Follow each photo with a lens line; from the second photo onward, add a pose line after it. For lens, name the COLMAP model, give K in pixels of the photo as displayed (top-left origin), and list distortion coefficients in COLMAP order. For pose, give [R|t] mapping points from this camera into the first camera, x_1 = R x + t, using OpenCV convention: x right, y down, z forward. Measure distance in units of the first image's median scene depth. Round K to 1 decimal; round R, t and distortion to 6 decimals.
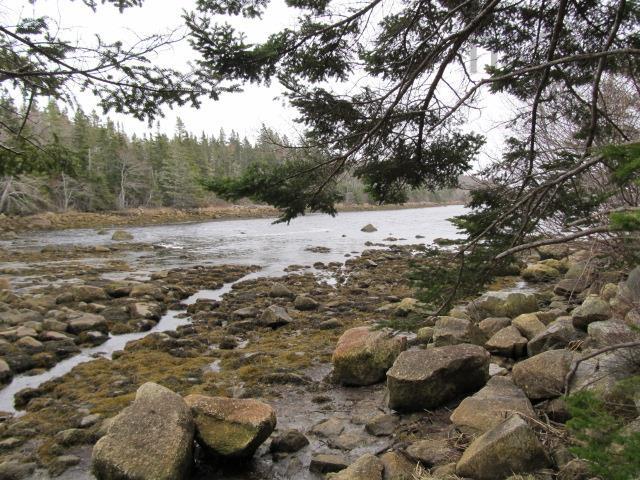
lens RADIAL K [[514.3, 0, 320.5], [0, 514.3, 240.3], [0, 0, 1]] dist [-0.013633, -0.002123]
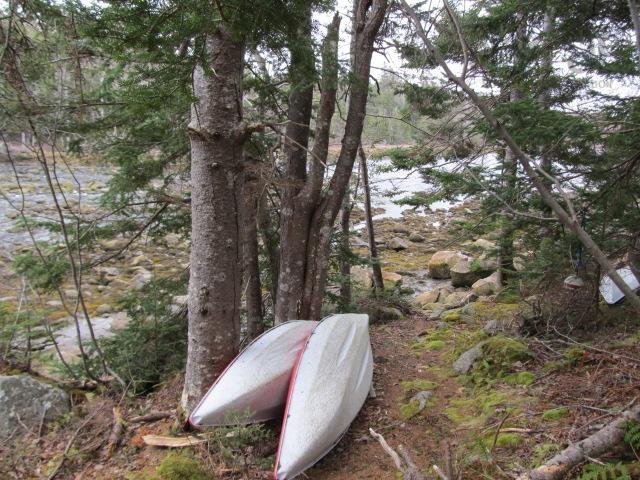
lens RADIAL K [[514.3, 0, 320.5], [0, 514.3, 239.5], [0, 0, 1]] dist [-0.013633, -0.002123]
pose [[0.975301, 0.072929, -0.208491, 0.013716], [-0.045783, 0.990167, 0.132186, -0.072515], [0.216081, -0.119376, 0.969050, -0.634272]]
